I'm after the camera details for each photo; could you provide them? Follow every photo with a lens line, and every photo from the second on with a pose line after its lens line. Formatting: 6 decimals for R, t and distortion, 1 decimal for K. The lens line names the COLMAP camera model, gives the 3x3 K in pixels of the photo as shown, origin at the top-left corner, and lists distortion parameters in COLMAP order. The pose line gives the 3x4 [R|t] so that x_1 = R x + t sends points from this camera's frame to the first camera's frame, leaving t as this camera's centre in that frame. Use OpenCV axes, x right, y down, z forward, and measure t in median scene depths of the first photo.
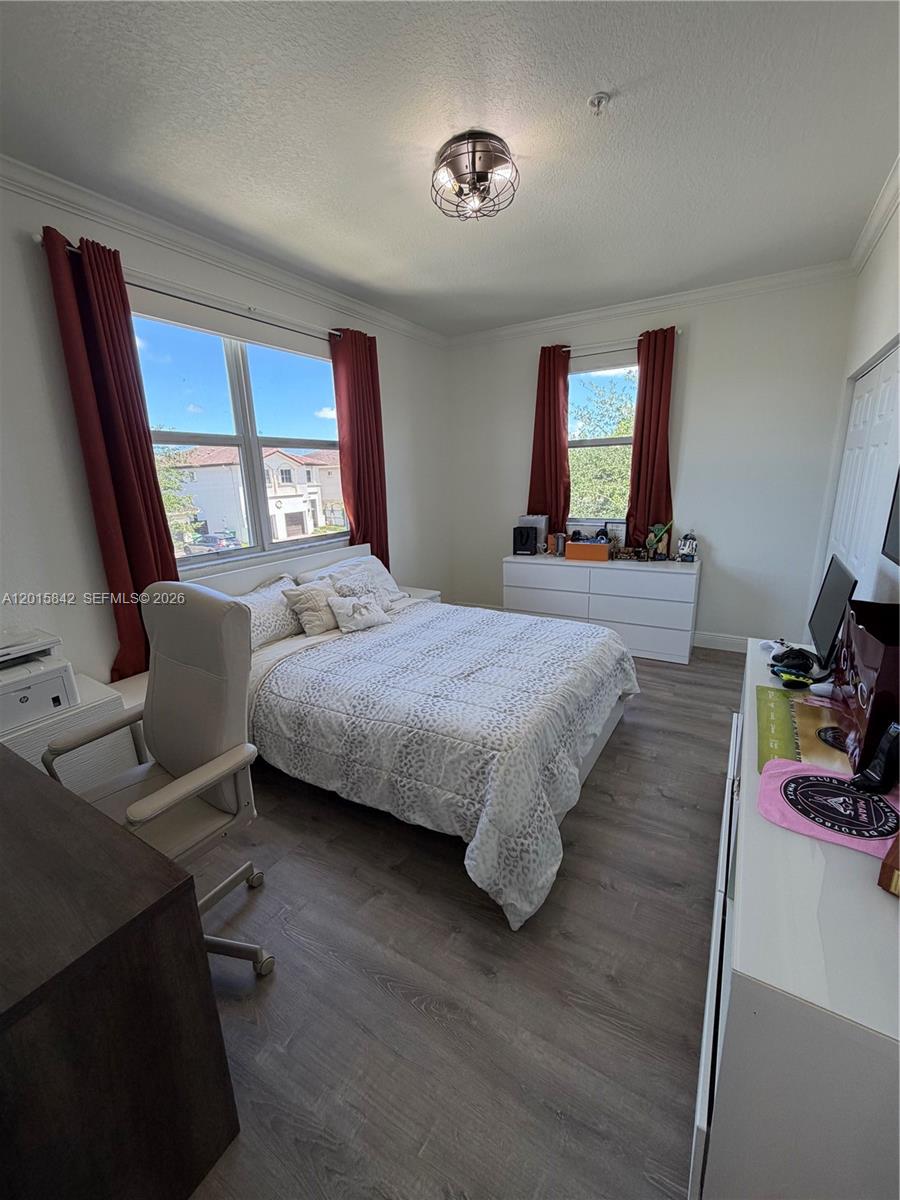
lens RADIAL K [[478.9, 0, 447.3], [0, 478.9, 596.1], [0, 0, 1]] dist [-0.002327, 0.000655]
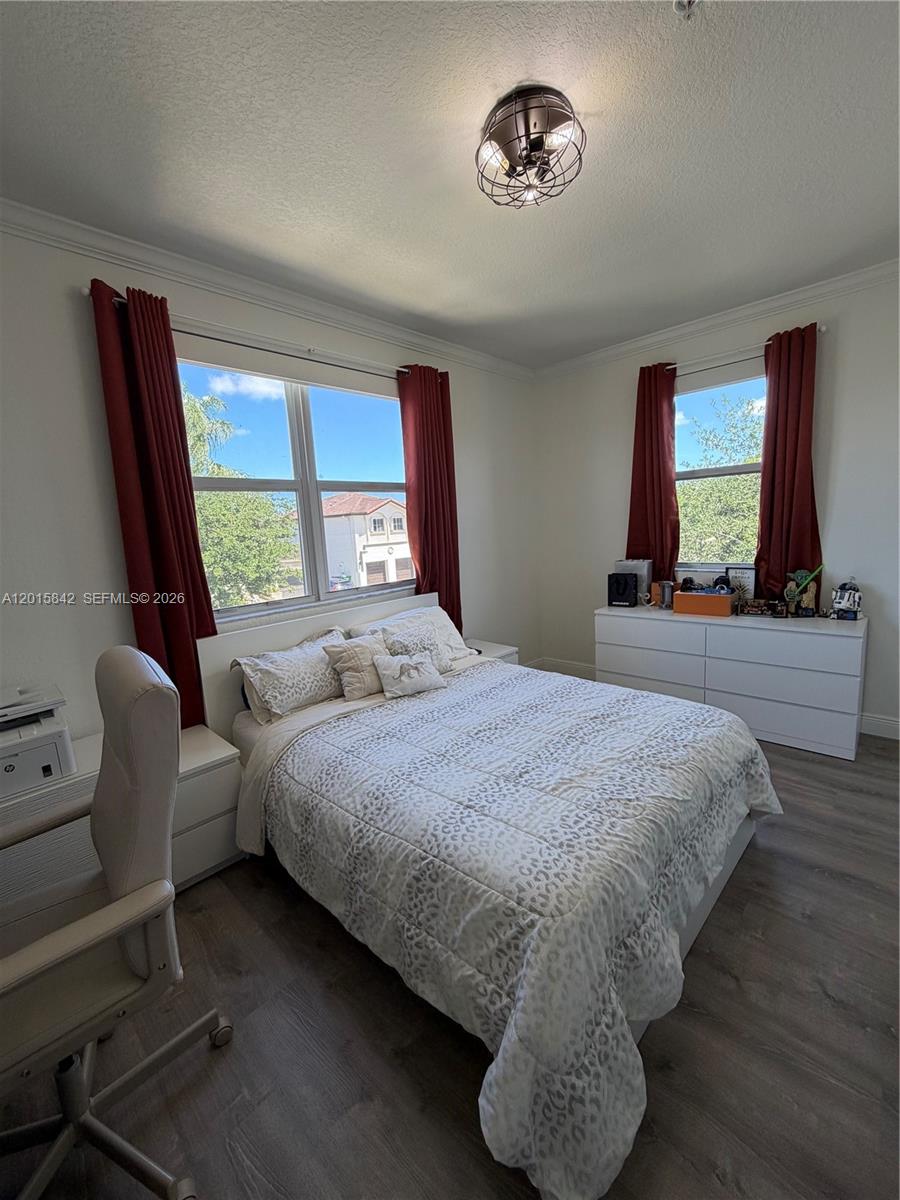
lens RADIAL K [[478.9, 0, 447.1], [0, 478.9, 596.2], [0, 0, 1]] dist [-0.002327, 0.000655]
pose [[0.975127, 0.008810, -0.221472, 0.093902], [-0.028992, 0.995695, -0.088042, -0.040949], [0.219743, 0.092273, 0.971184, 0.220162]]
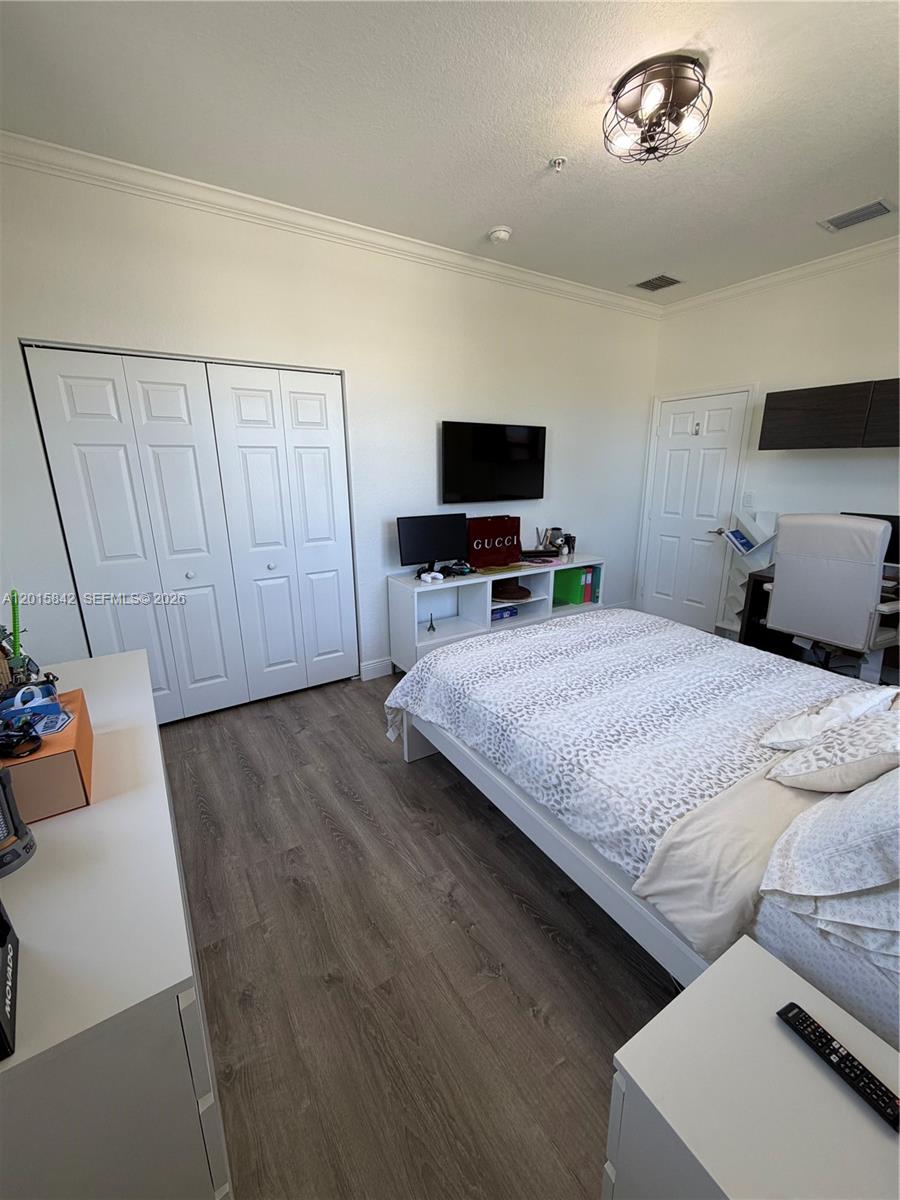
lens RADIAL K [[478.9, 0, 448.3], [0, 478.9, 594.9], [0, 0, 1]] dist [-0.002327, 0.000655]
pose [[-0.898839, -0.073883, 0.432007, -0.044352], [0.145806, 0.879136, 0.453718, -0.482143], [-0.413315, 0.470809, -0.779429, 1.968369]]
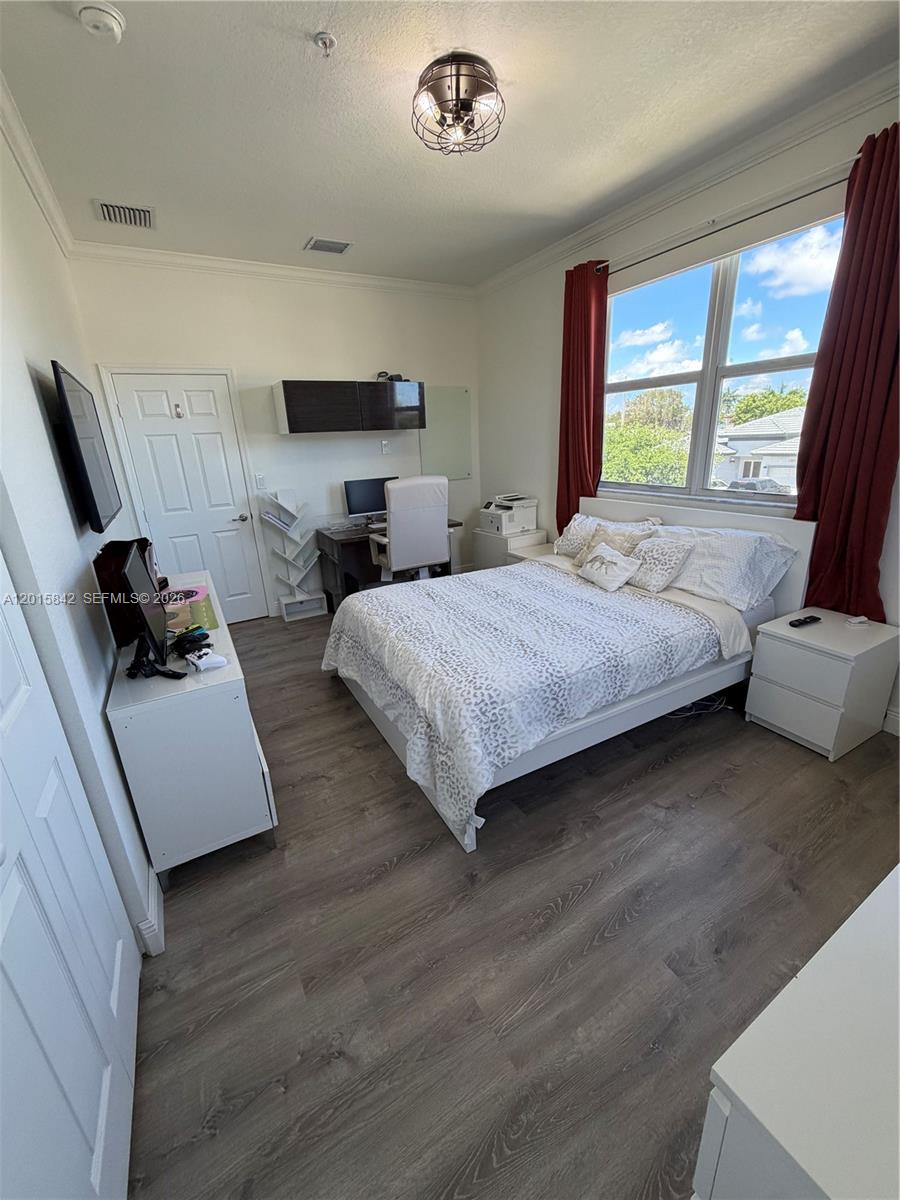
lens RADIAL K [[478.9, 0, 447.8], [0, 478.9, 595.2], [0, 0, 1]] dist [-0.002327, 0.000655]
pose [[-0.482624, 0.327545, -0.812274, 1.001790], [-0.155788, 0.880541, 0.447637, -0.389255], [0.861861, 0.342583, -0.373942, 1.456157]]
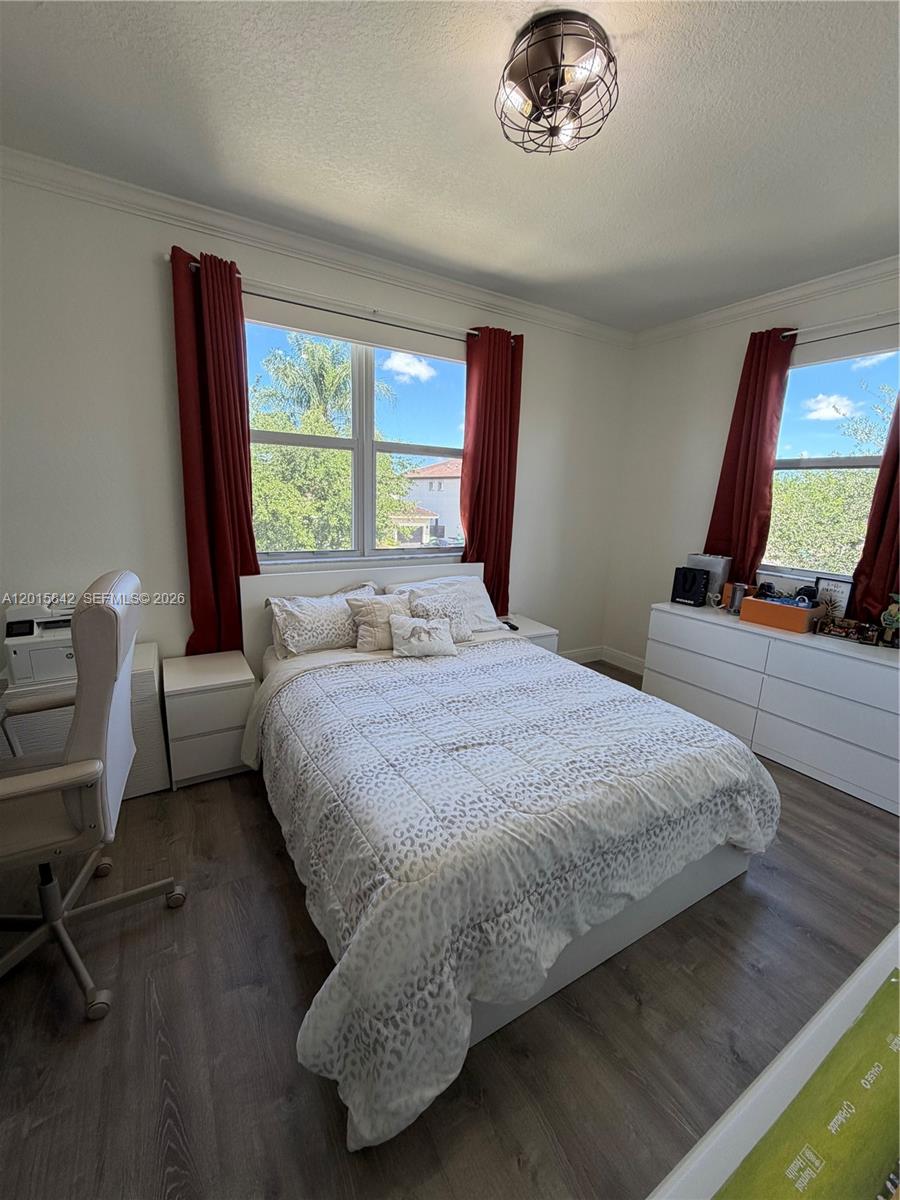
lens RADIAL K [[478.9, 0, 447.6], [0, 478.9, 596.0], [0, 0, 1]] dist [-0.002327, 0.000655]
pose [[0.884327, 0.159473, -0.438787, 0.311070], [-0.175296, 0.984505, 0.004520, -0.070005], [0.432709, 0.072920, 0.898580, 0.284457]]
